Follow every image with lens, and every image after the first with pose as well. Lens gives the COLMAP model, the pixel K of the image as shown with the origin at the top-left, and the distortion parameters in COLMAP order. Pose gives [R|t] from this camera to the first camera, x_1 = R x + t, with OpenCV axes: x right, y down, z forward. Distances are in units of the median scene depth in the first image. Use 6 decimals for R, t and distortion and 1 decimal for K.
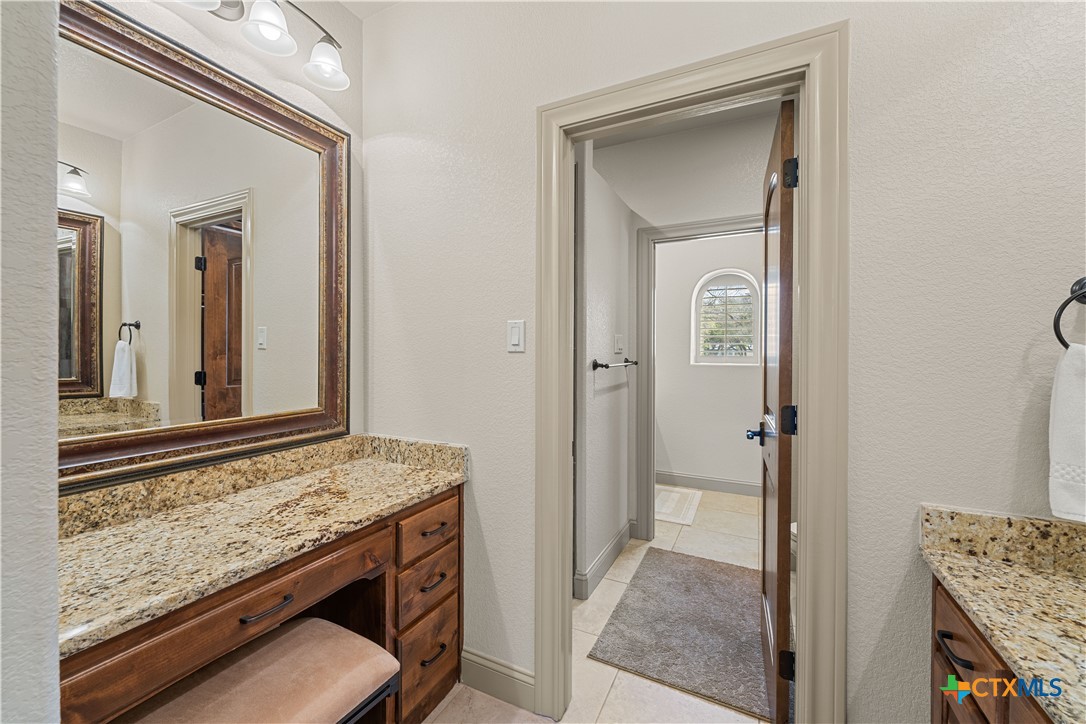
lens RADIAL K [[439.7, 0, 536.6], [0, 439.7, 346.2], [0, 0, 1]] dist [-0.000992, 0.000109]
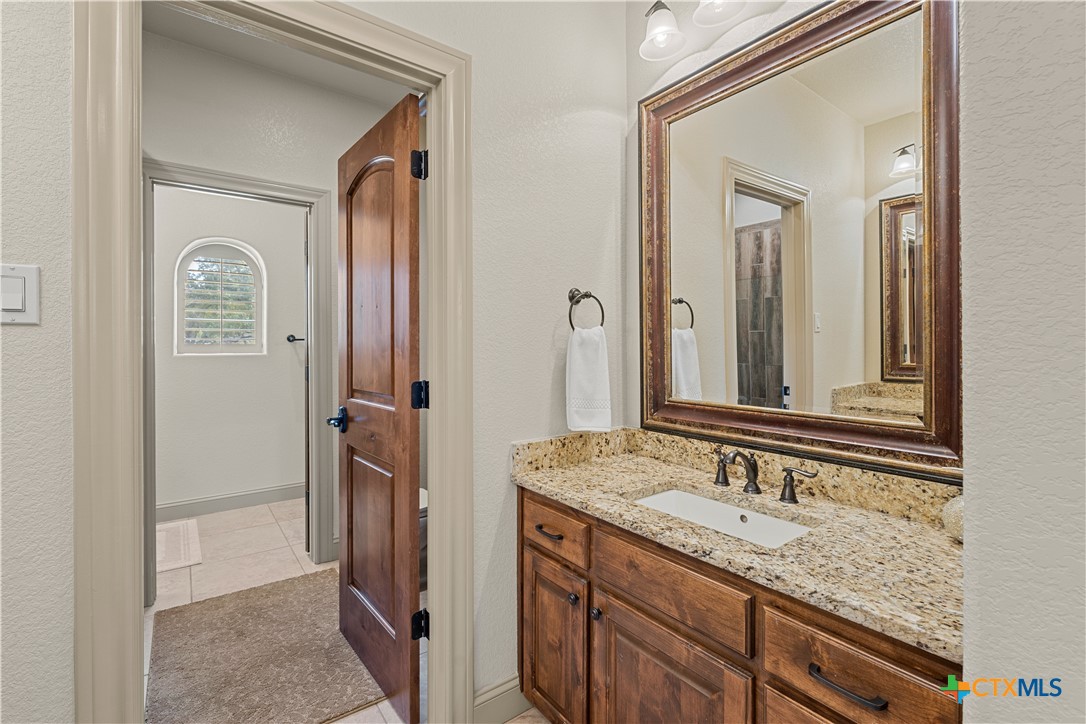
lens RADIAL K [[480.5, 0, 545.0], [0, 480.5, 339.6], [0, 0, 1]] dist [0.001227, -0.000352]
pose [[0.430786, 0.006774, 0.902429, -0.347794], [-0.007970, 0.999961, -0.003701, 0.034504], [-0.902419, -0.005599, 0.430823, 0.218758]]
